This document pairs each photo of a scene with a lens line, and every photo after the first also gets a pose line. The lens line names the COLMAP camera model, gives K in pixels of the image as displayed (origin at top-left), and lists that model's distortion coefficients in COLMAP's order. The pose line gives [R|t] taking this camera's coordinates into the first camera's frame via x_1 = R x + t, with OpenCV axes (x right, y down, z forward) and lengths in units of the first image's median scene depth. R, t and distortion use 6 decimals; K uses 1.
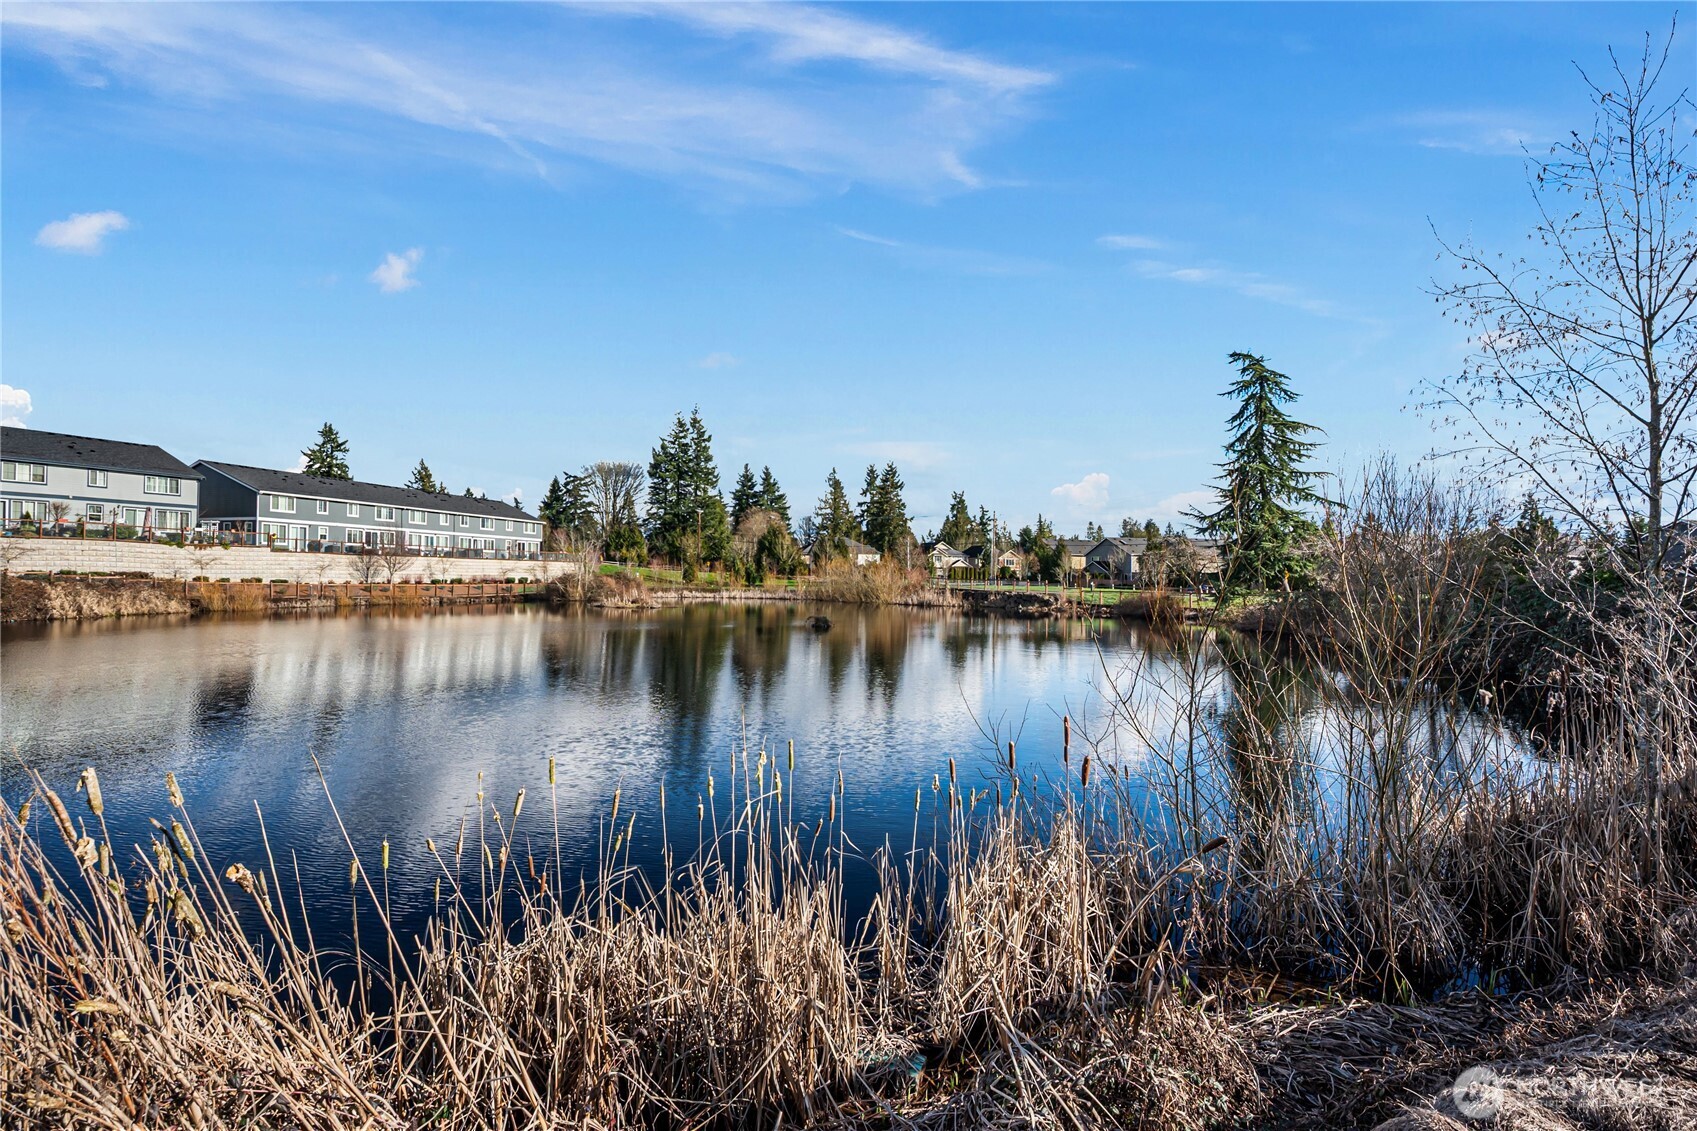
lens RADIAL K [[810.9, 0, 851.3], [0, 810.9, 573.7], [0, 0, 1]] dist [-0.005923, 0.001347]
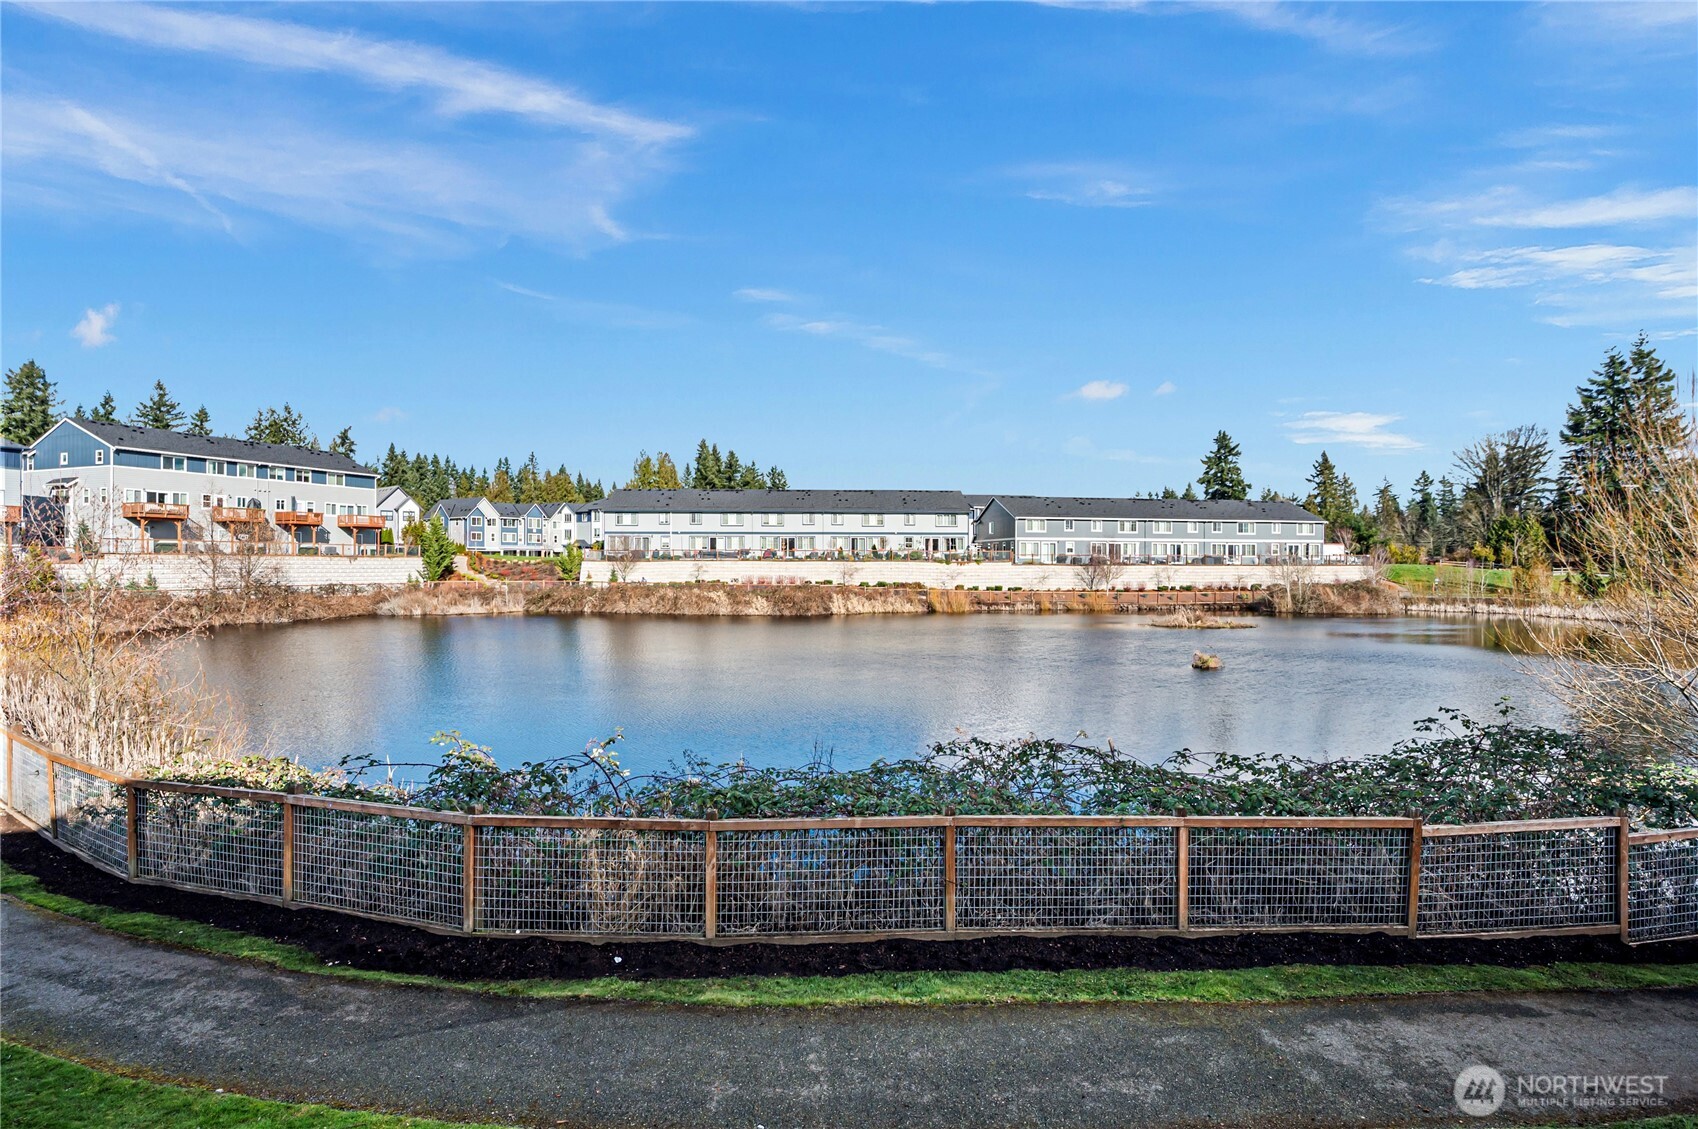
lens RADIAL K [[898.5, 0, 894.4], [0, 898.5, 560.6], [0, 0, 1]] dist [-0.001592, -0.003518]
pose [[0.454265, -0.006086, -0.890846, 0.518773], [0.006264, 0.999974, -0.003637, -0.034281], [0.890844, -0.003928, 0.454291, 0.208387]]
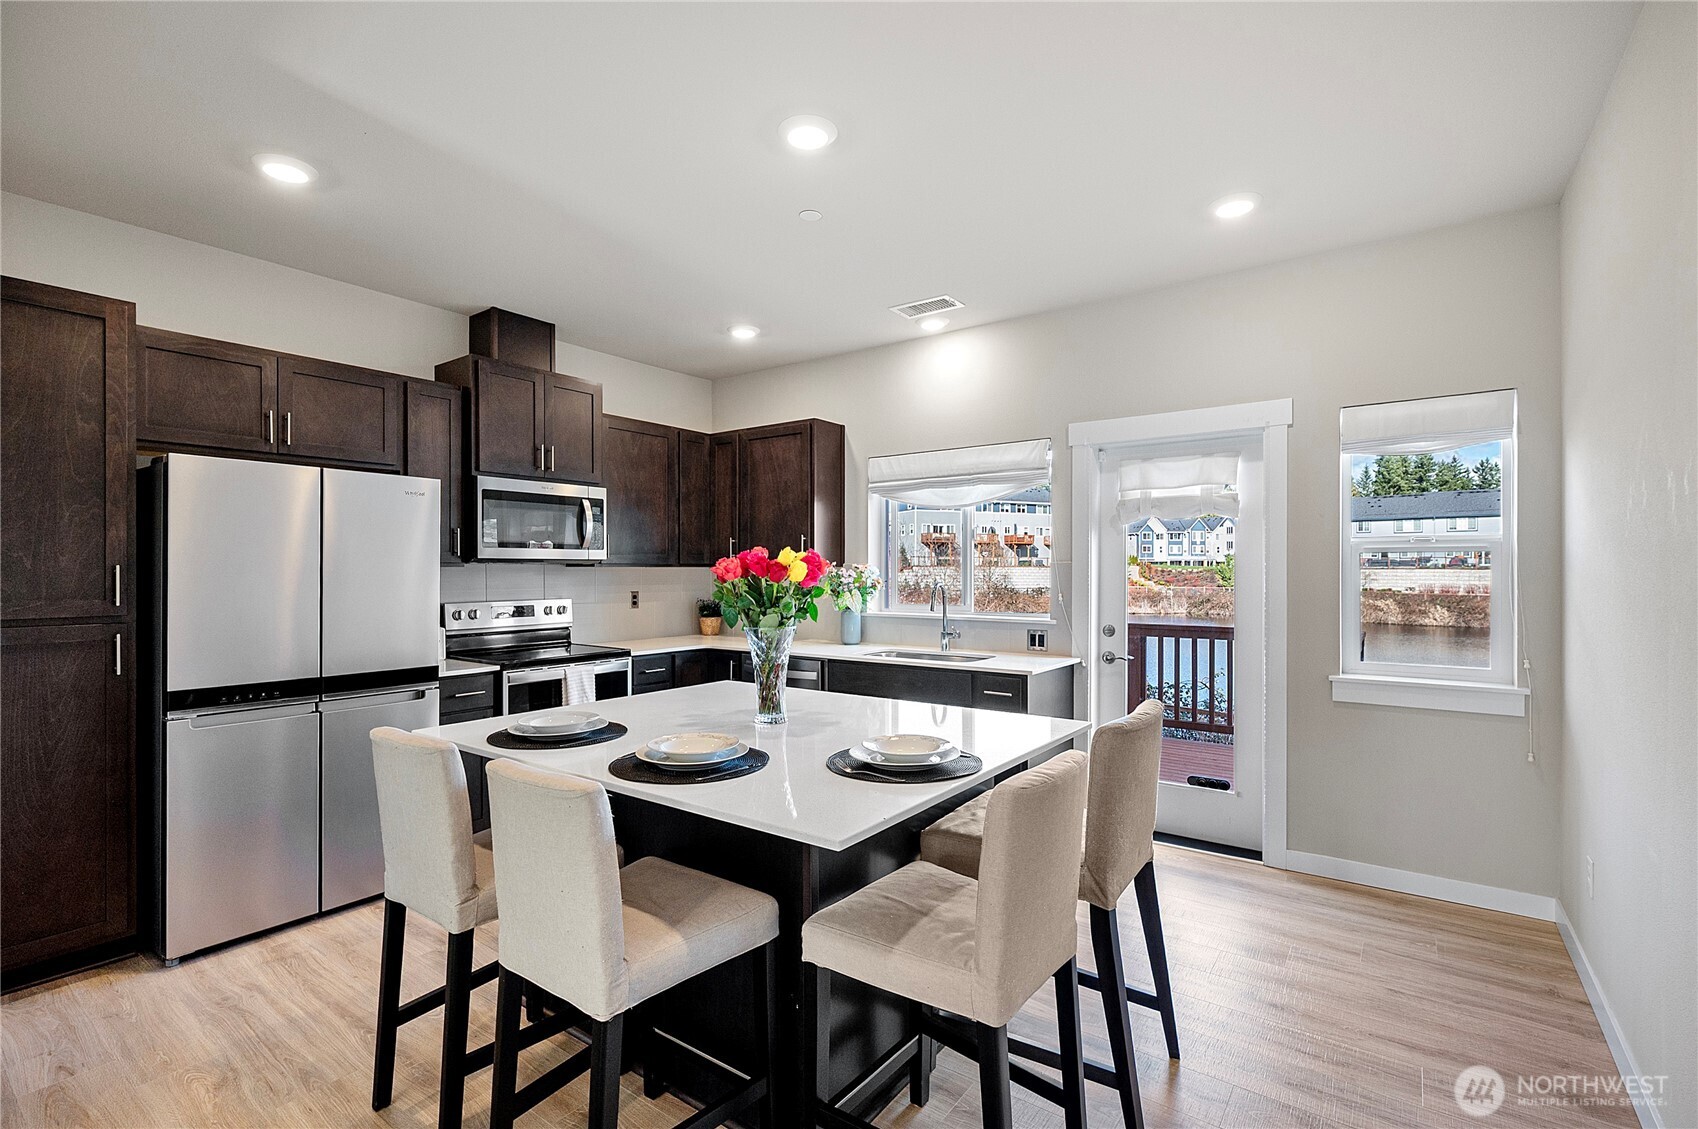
lens RADIAL K [[796.1, 0, 811.3], [0, 796.1, 572.1], [0, 0, 1]] dist [0.011720, -0.000111]
pose [[-0.355406, -0.003179, -0.934707, 0.616830], [0.005287, 0.999971, -0.005411, -0.034189], [0.934697, -0.006865, -0.355379, 0.208194]]
